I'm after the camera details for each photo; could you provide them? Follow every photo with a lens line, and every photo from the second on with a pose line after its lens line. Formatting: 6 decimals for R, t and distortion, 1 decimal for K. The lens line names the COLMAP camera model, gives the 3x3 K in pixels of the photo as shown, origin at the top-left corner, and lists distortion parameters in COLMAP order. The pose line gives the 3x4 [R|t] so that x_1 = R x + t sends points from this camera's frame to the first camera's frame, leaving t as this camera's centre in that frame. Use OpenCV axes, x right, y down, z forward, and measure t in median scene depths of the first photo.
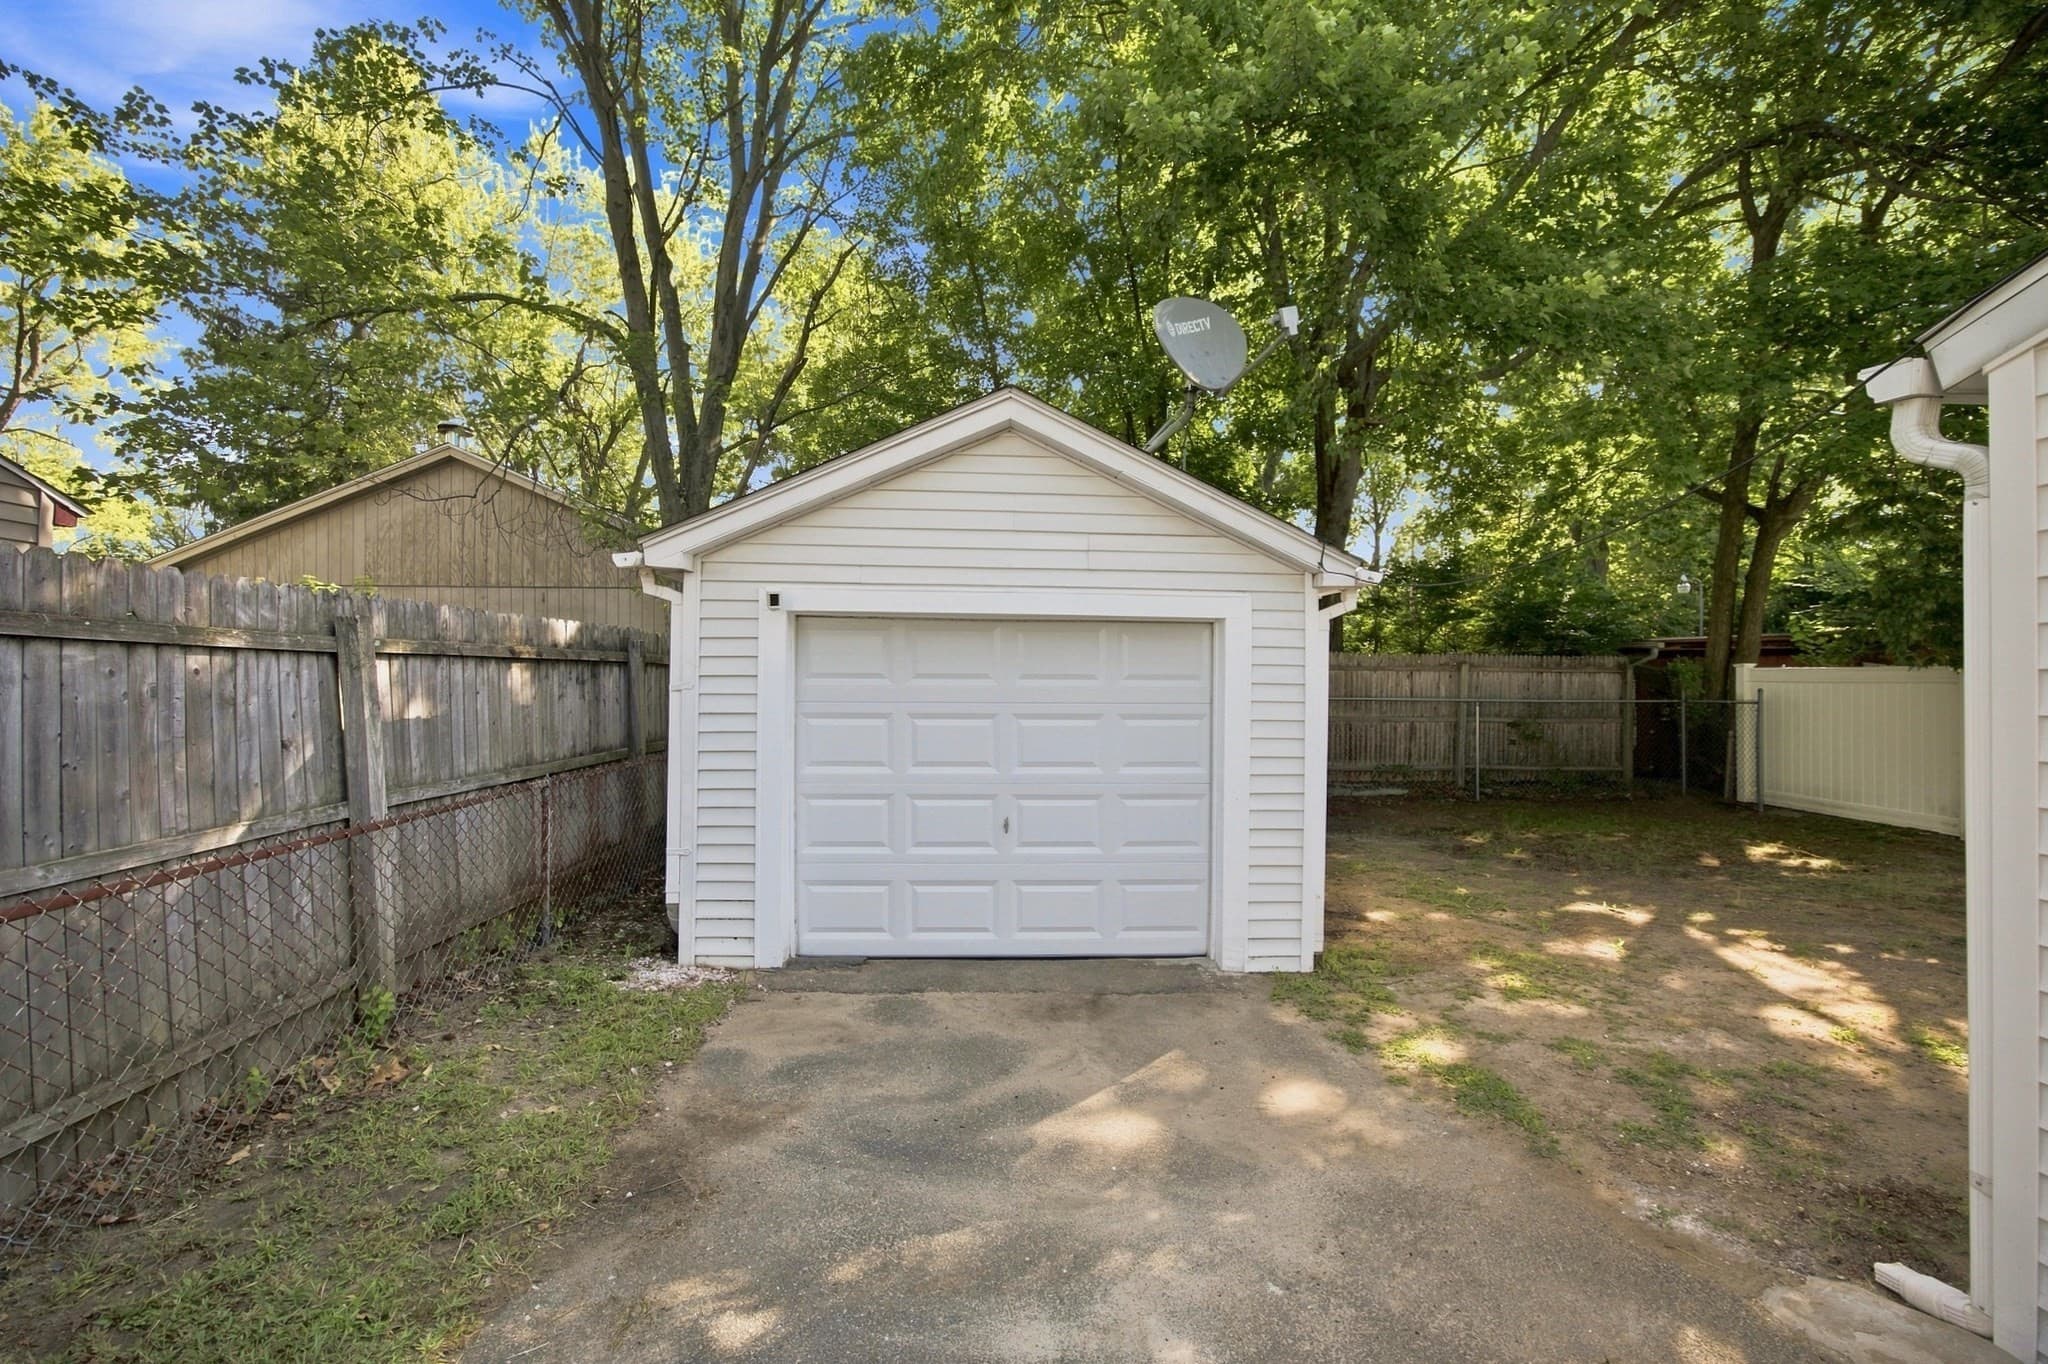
lens RADIAL K [[781.2, 0, 1030.7], [0, 781.2, 686.0], [0, 0, 1]] dist [-0.012864, 0.000170]
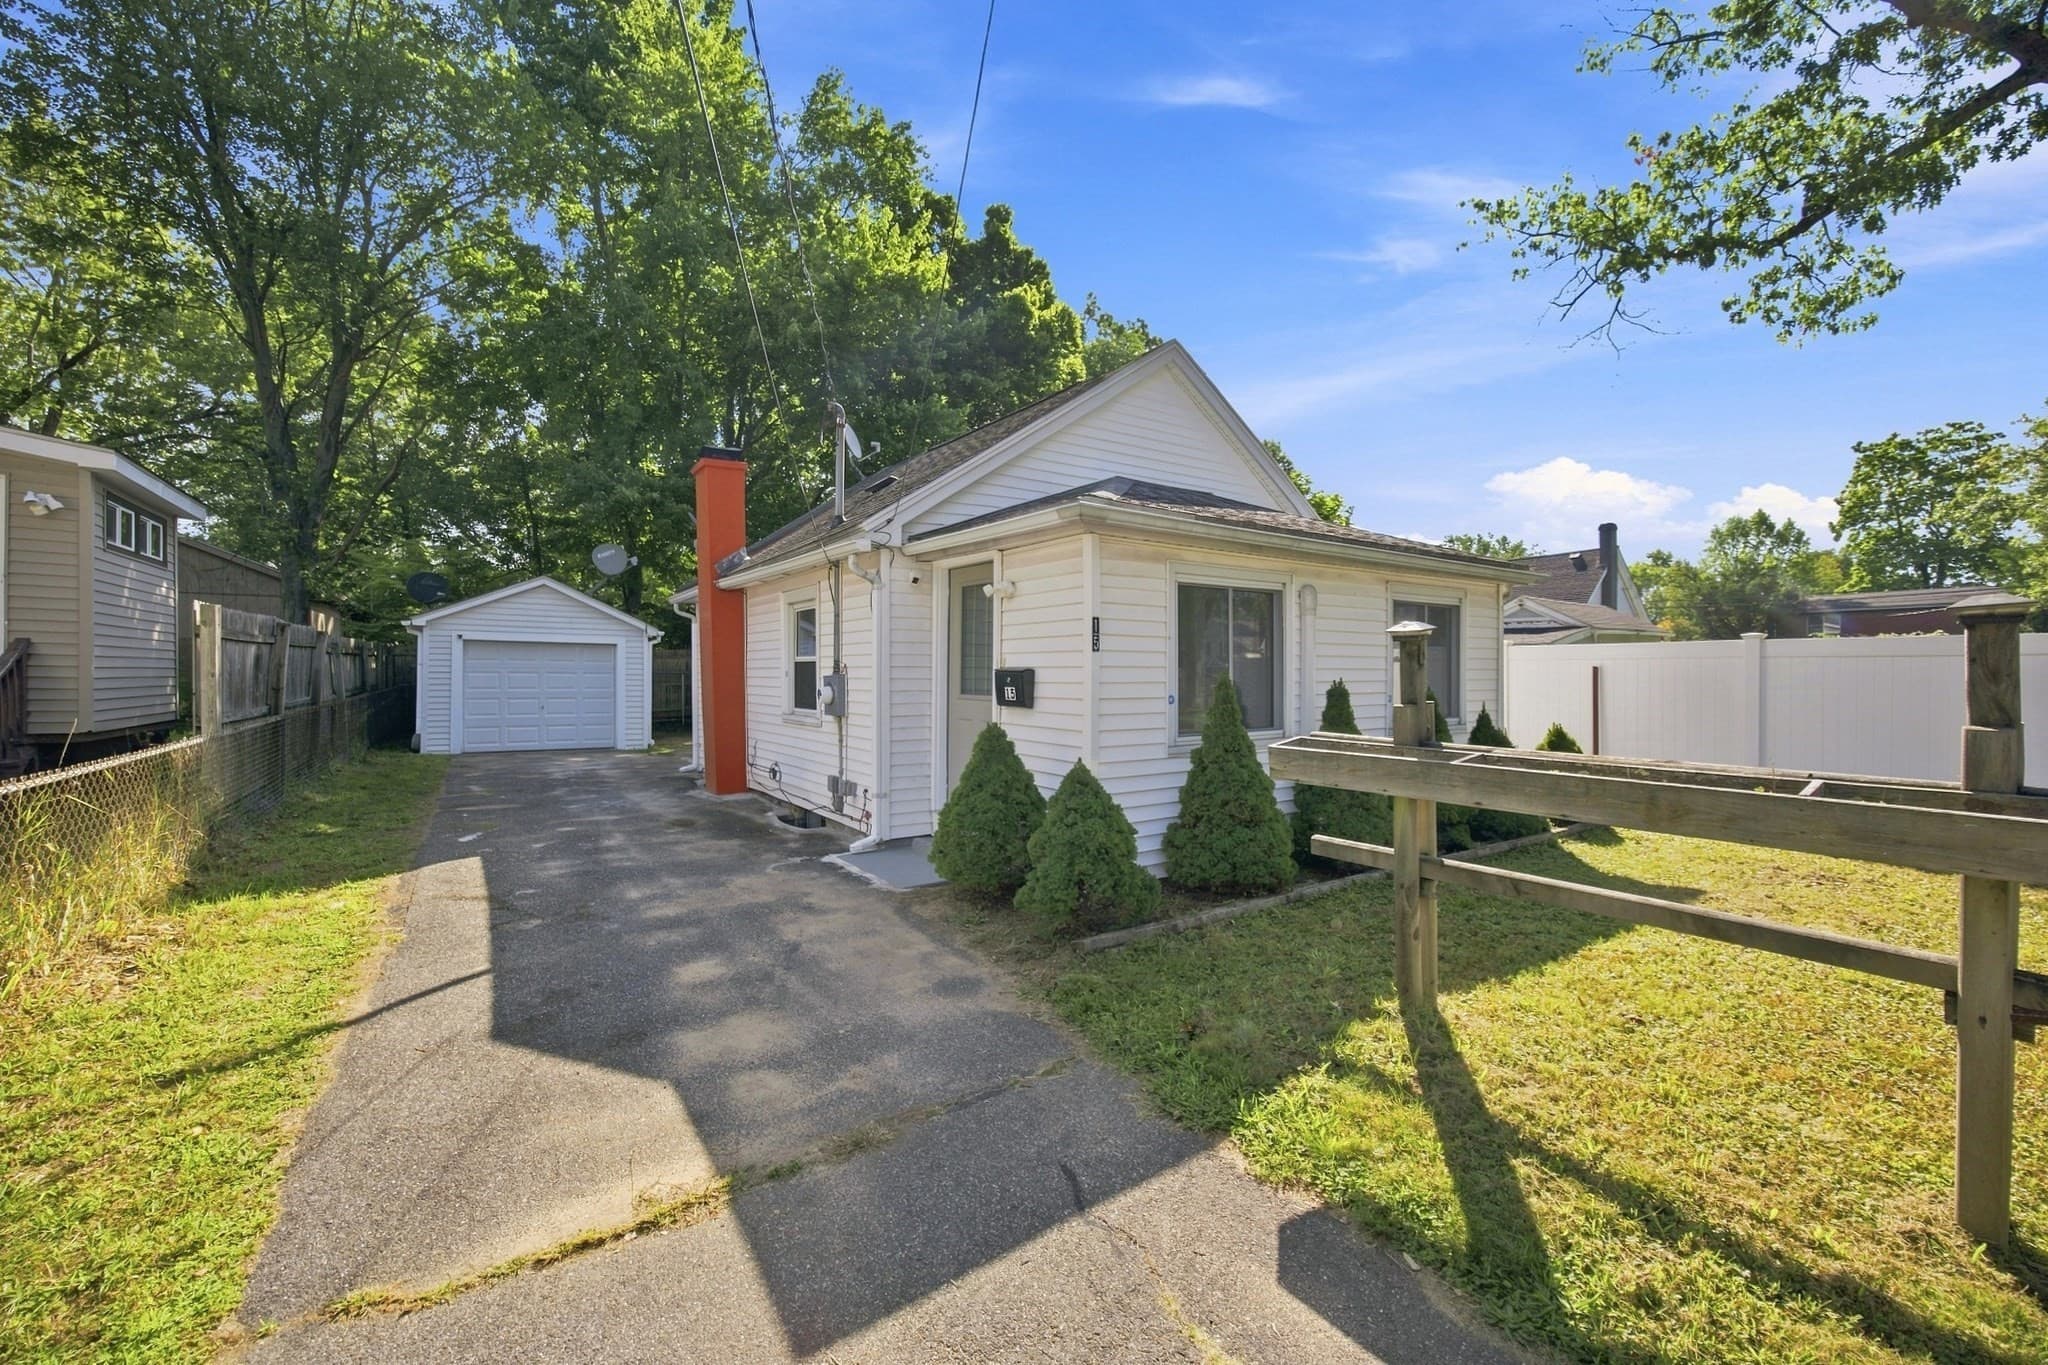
lens RADIAL K [[818.8, 0, 1024.0], [0, 818.8, 682.5], [0, 0, 1]] dist [-0.016689, 0.000171]
pose [[0.855963, -0.006312, 0.516998, -0.063974], [-0.001082, 0.999901, 0.013999, 0.027530], [-0.517036, -0.012542, 0.855872, -2.855108]]
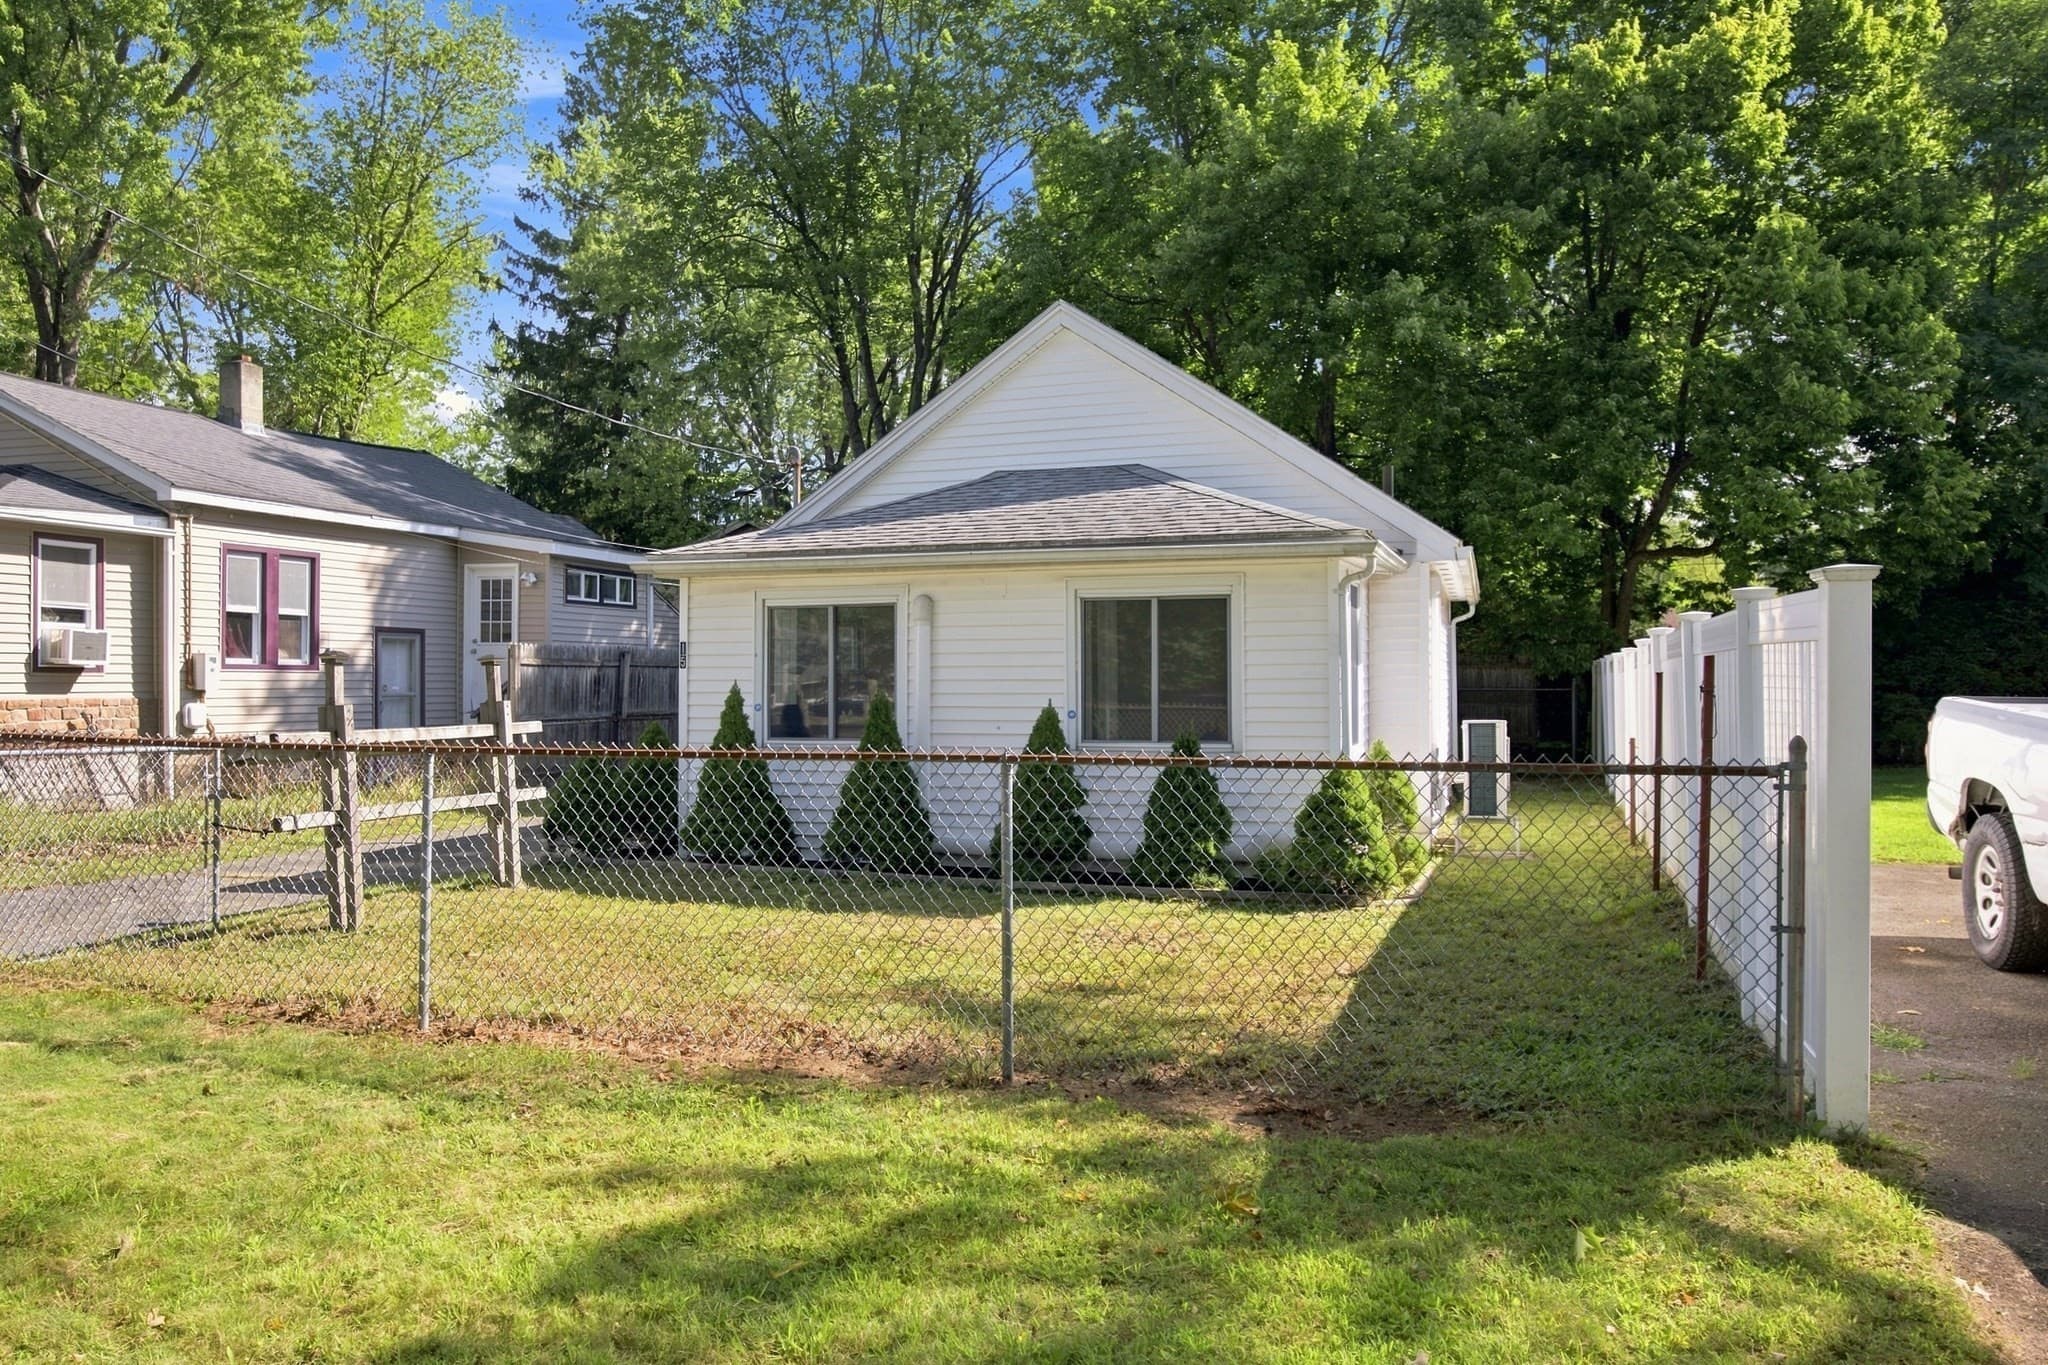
lens RADIAL K [[1572.1, 0, 1023.0], [0, 1572.1, 660.0], [0, 0, 1]] dist [-0.028035, 0.041957]
pose [[0.927107, -0.009803, -0.374668, 2.497927], [0.003187, 0.999828, -0.018274, 0.040840], [0.374782, 0.015748, 0.926979, -4.520454]]
